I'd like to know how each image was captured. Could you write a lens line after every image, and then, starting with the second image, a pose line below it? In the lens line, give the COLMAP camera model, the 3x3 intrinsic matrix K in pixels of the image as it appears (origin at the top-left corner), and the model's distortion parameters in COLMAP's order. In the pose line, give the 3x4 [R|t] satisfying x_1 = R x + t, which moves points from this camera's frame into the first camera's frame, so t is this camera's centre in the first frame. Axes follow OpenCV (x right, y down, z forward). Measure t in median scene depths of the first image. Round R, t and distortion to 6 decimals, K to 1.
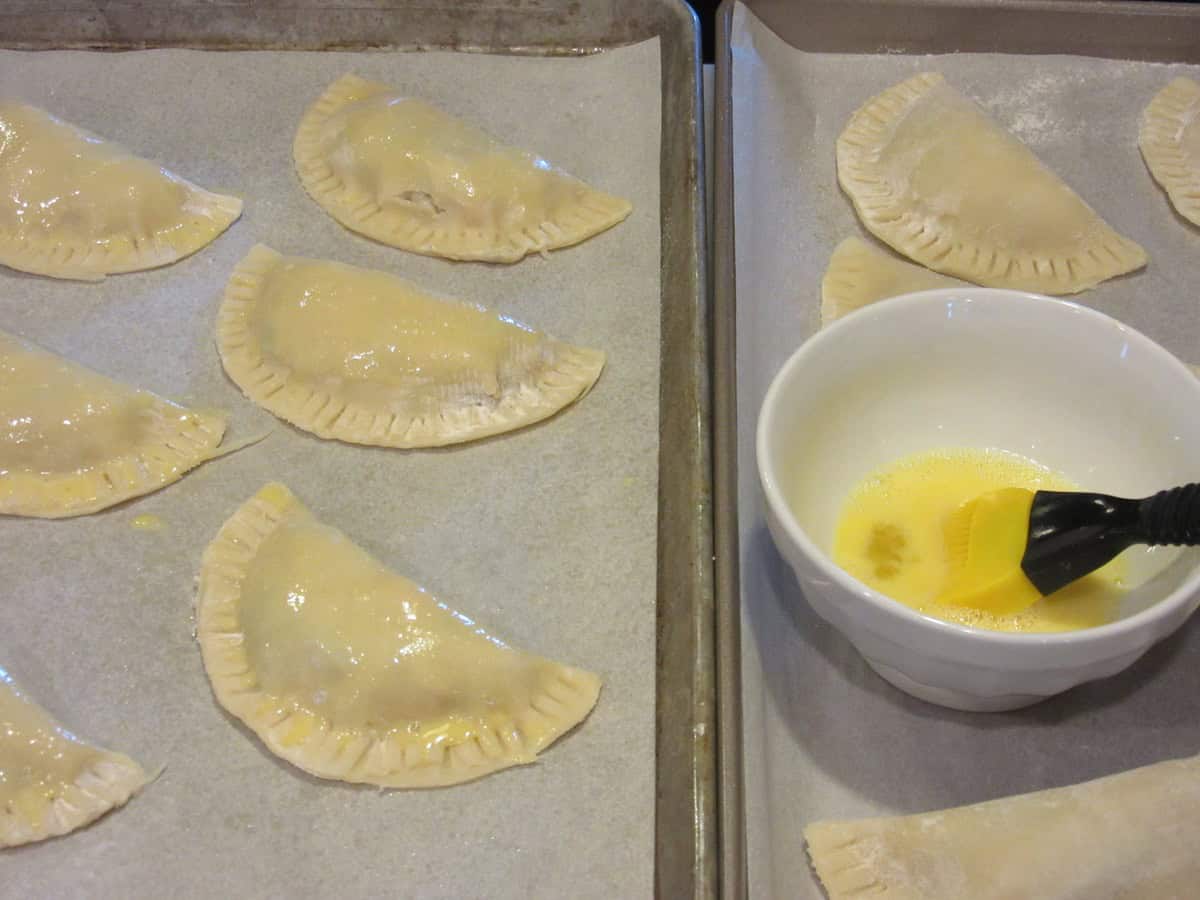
lens RADIAL K [[2079.8, 0, 598.1], [0, 2079.8, 446.7], [0, 0, 1]] dist [-0.116260, 0.000000]
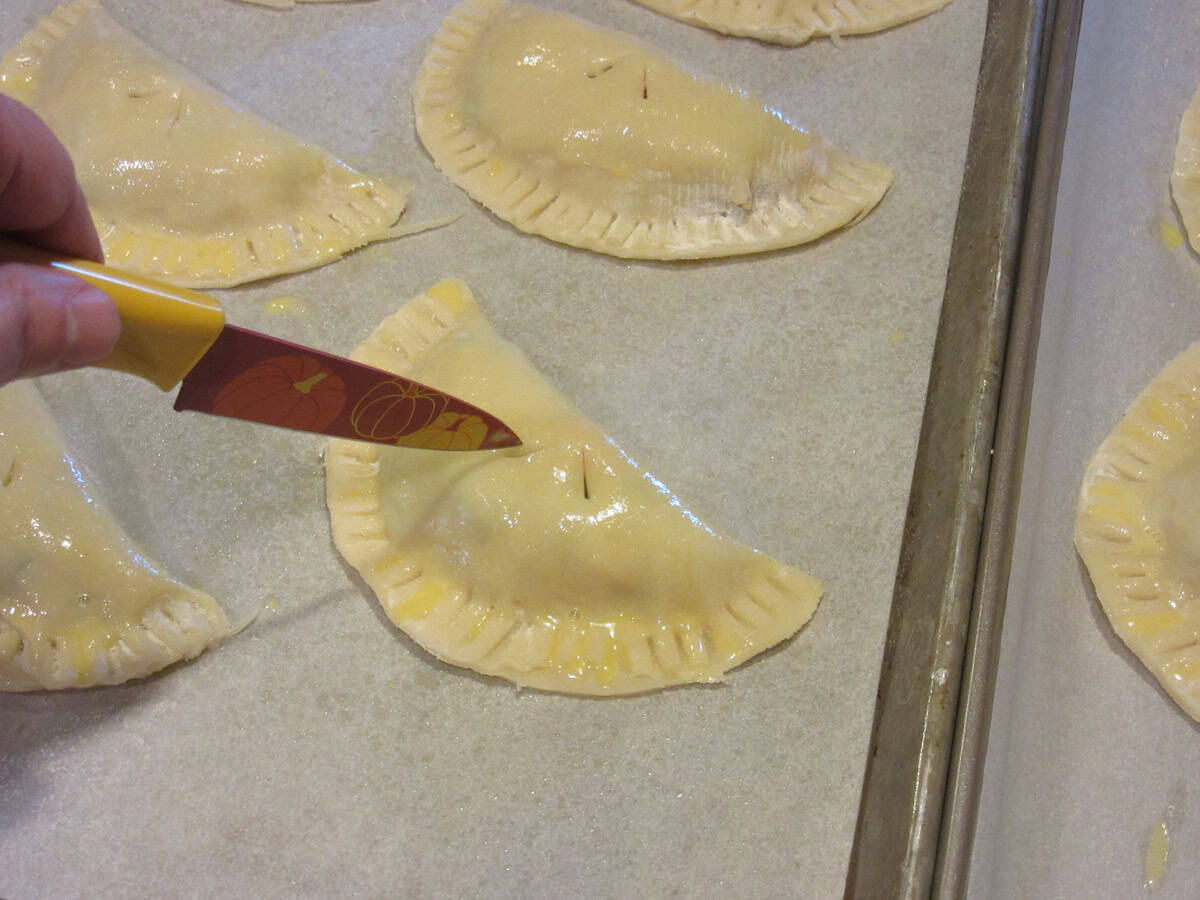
lens RADIAL K [[2079.8, 0, 602.1], [0, 2079.8, 455.4], [0, 0, 1]] dist [-0.116260, 0.000000]
pose [[0.981504, 0.140427, -0.130113, 0.013573], [-0.128678, 0.987152, 0.094725, 0.001423], [0.141743, -0.076231, 0.986964, 0.218834]]
